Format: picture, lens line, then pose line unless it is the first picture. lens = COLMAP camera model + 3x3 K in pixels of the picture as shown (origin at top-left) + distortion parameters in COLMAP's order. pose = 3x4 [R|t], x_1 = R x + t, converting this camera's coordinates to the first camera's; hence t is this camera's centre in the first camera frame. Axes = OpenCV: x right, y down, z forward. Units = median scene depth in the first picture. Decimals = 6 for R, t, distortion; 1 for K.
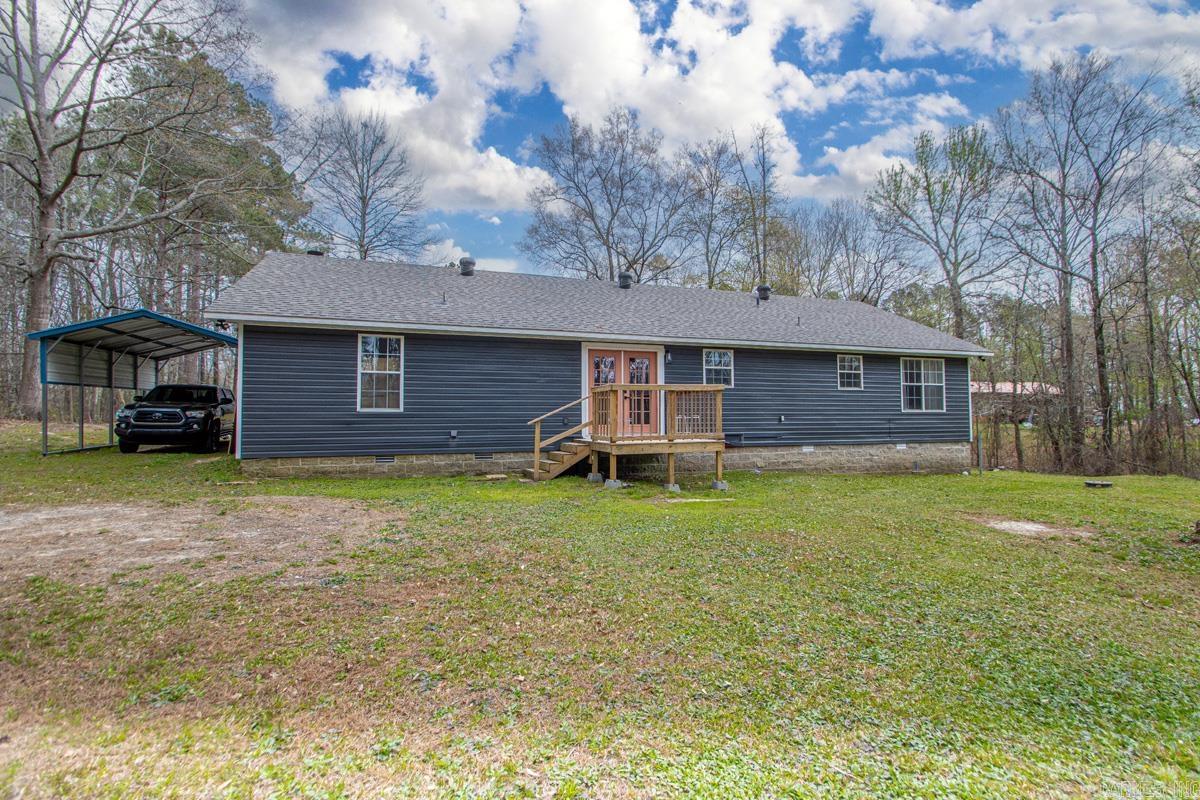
lens RADIAL K [[557.3, 0, 596.5], [0, 557.3, 402.1], [0, 0, 1]] dist [0.016199, -0.013493]
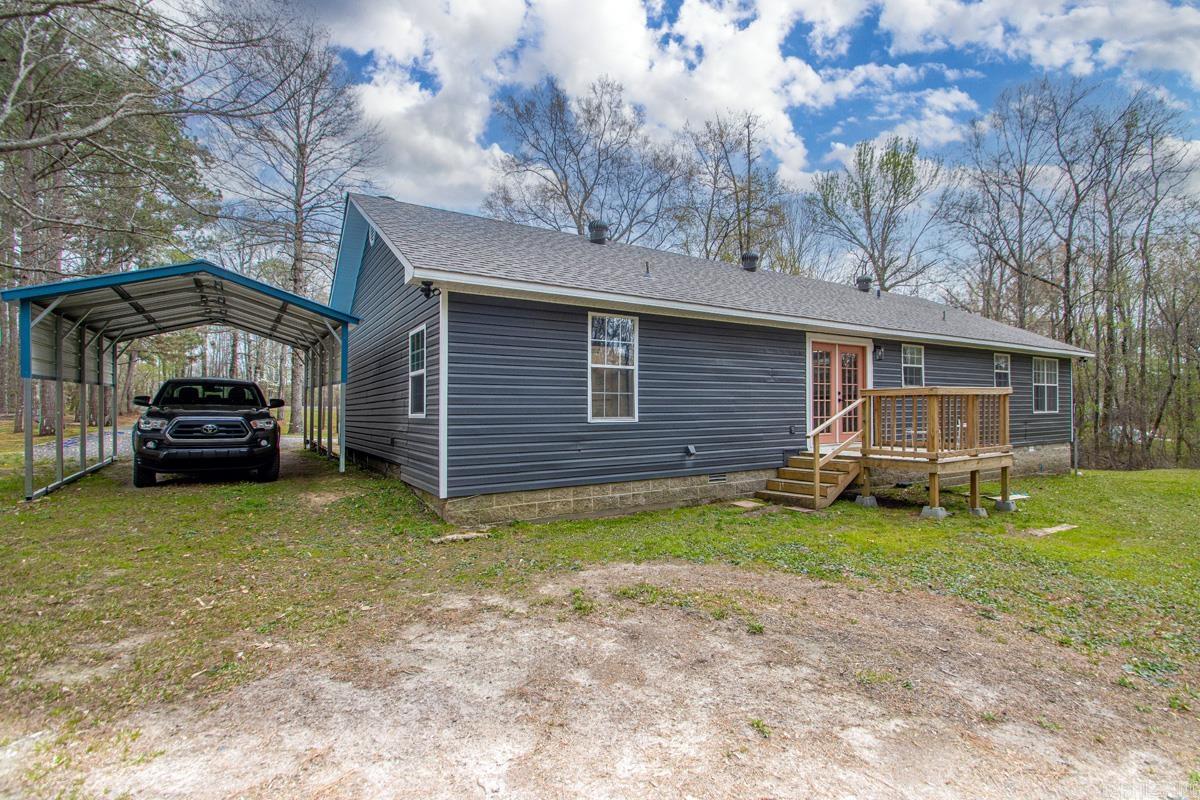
lens RADIAL K [[561.9, 0, 602.0], [0, 561.9, 406.1], [0, 0, 1]] dist [0.021334, -0.020041]
pose [[0.973090, -0.002371, 0.230414, -0.475347], [-0.002330, 0.999795, 0.020128, -0.014881], [-0.230414, -0.020123, 0.972885, 0.252529]]
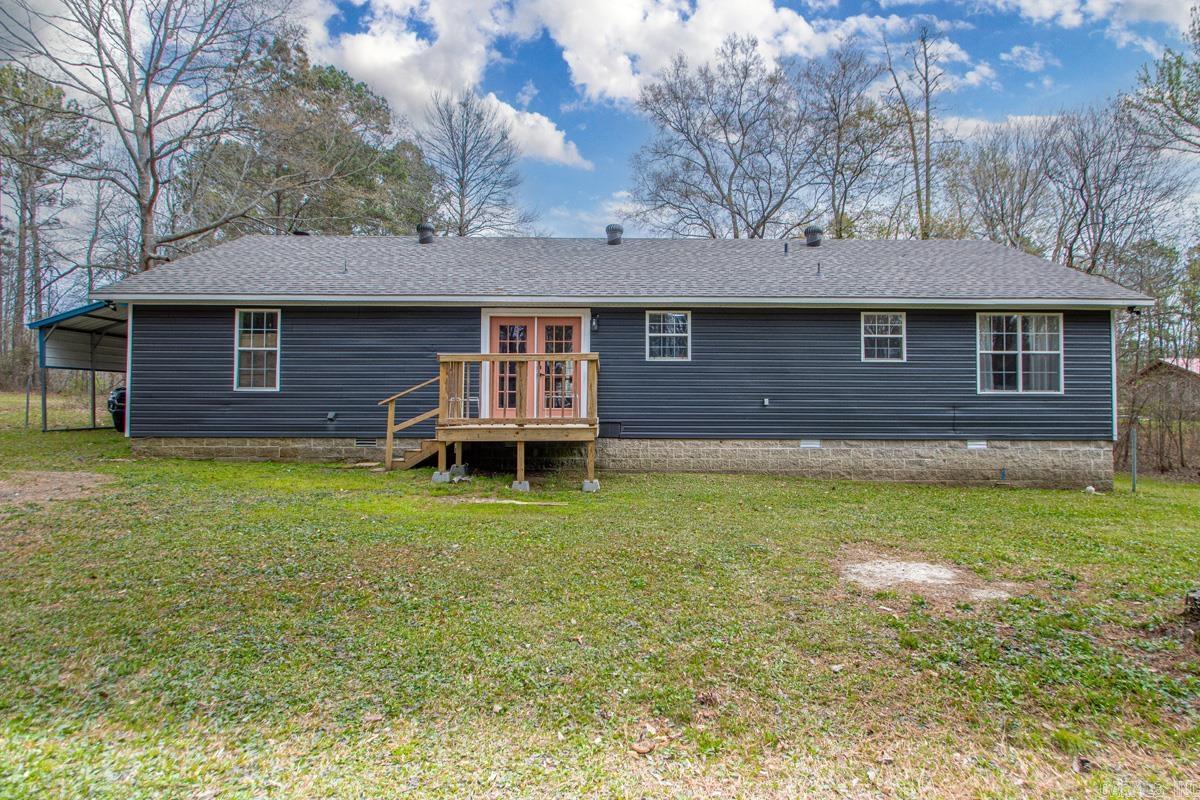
lens RADIAL K [[614.9, 0, 600.0], [0, 614.9, 400.0], [0, 0, 1]] dist [-0.001849, -0.000218]
pose [[0.946053, 0.001302, -0.324011, 0.412640], [0.002060, 0.999948, 0.010031, 0.019435], [0.324007, -0.010158, 0.946000, 0.175955]]
